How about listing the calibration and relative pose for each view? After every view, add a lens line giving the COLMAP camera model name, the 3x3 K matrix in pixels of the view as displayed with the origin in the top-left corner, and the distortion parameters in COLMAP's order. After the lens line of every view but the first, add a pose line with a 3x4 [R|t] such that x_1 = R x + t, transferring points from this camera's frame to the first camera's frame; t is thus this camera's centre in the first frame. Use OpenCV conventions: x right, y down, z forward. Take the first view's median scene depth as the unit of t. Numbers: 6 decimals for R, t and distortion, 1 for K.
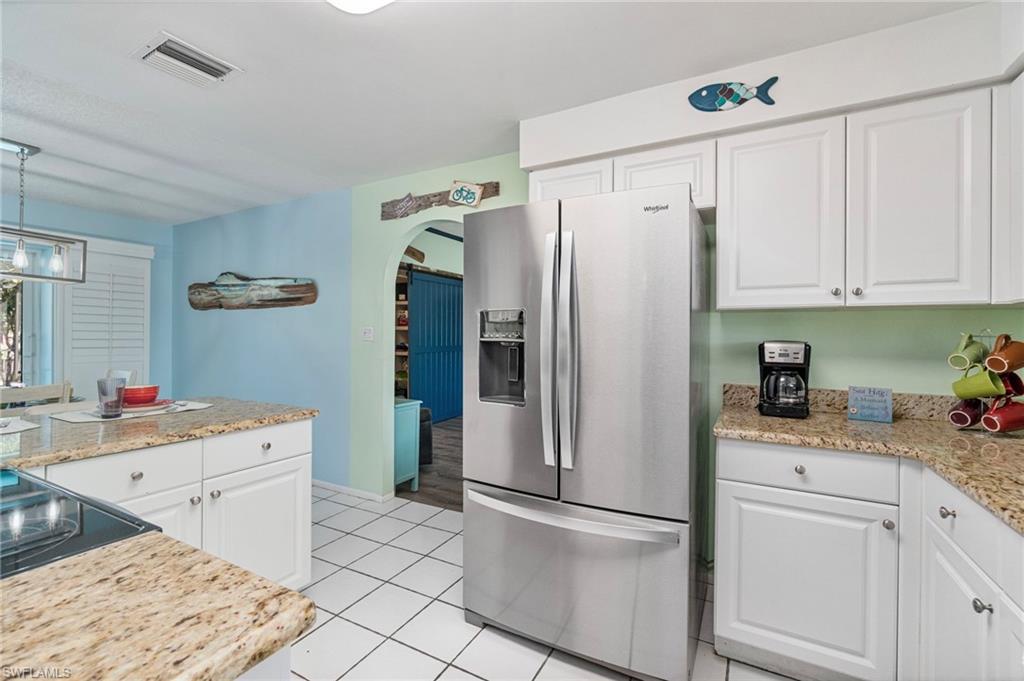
lens RADIAL K [[442.0, 0, 512.2], [0, 442.0, 338.5], [0, 0, 1]] dist [-0.008874, 0.001573]
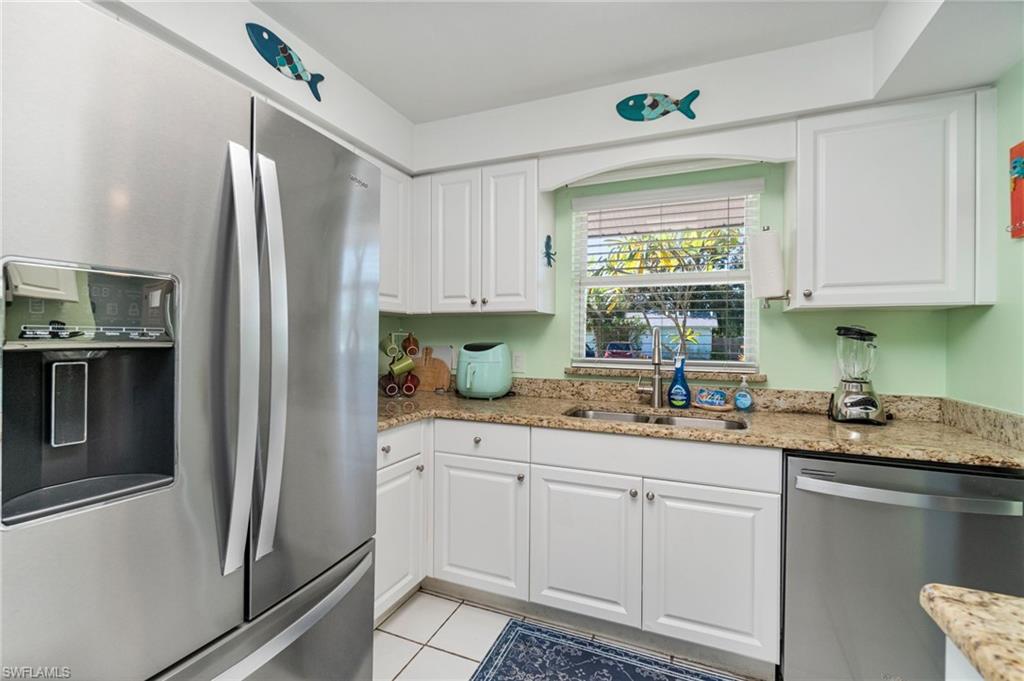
lens RADIAL K [[442.0, 0, 510.6], [0, 442.0, 338.3], [0, 0, 1]] dist [-0.008874, 0.001573]
pose [[-0.082820, -0.011700, 0.996496, -0.428596], [0.000236, 0.999931, 0.011760, -0.006239], [-0.996565, 0.001209, -0.082811, 0.628299]]
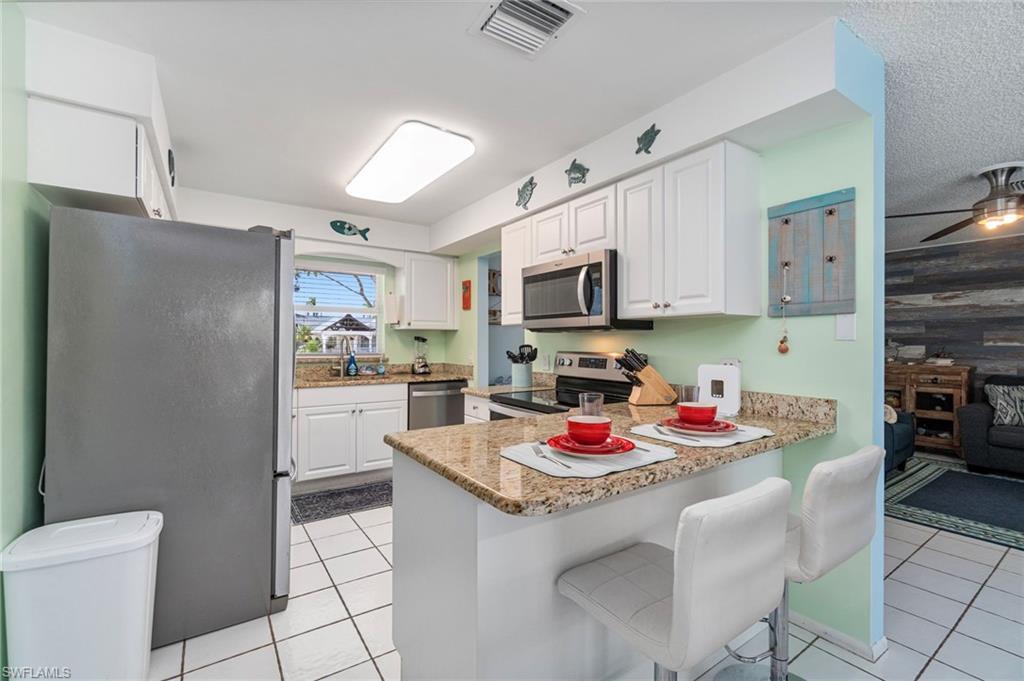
lens RADIAL K [[442.0, 0, 511.0], [0, 442.0, 341.2], [0, 0, 1]] dist [-0.008874, 0.001573]
pose [[-0.887403, -0.012418, 0.460827, -1.091433], [-0.008640, 0.999910, 0.010307, -0.023521], [-0.460913, 0.005165, -0.887430, 1.720679]]
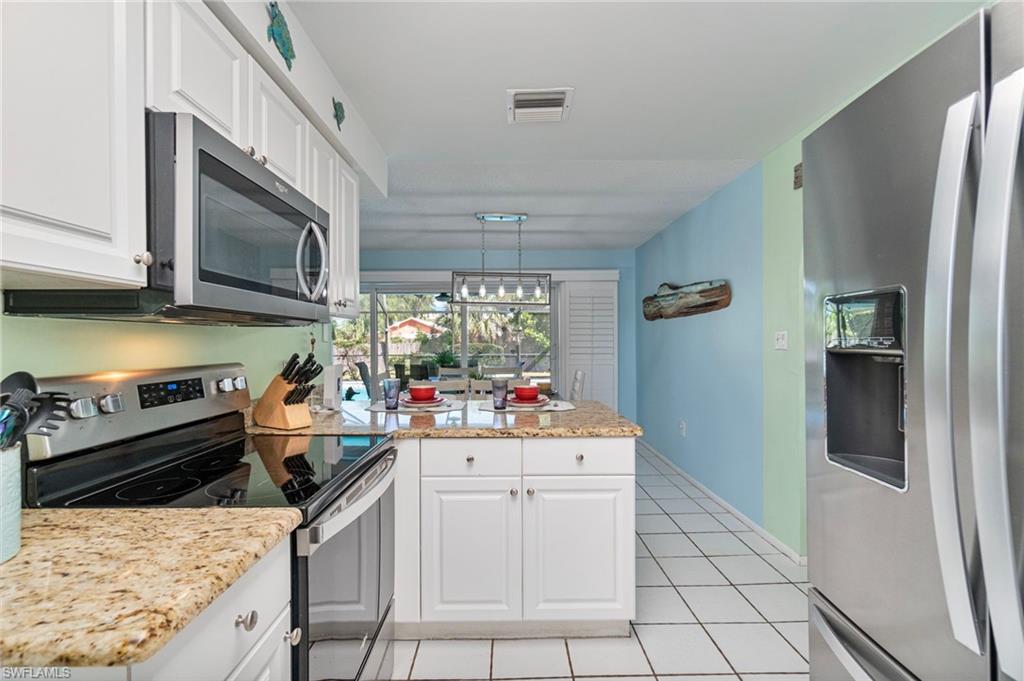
lens RADIAL K [[442.0, 0, 509.3], [0, 442.0, 344.7], [0, 0, 1]] dist [-0.008874, 0.001573]
pose [[0.483903, -0.005454, -0.875105, 0.216834], [0.004199, 0.999984, -0.003911, -0.003306], [0.875112, -0.001782, 0.483918, 0.366960]]
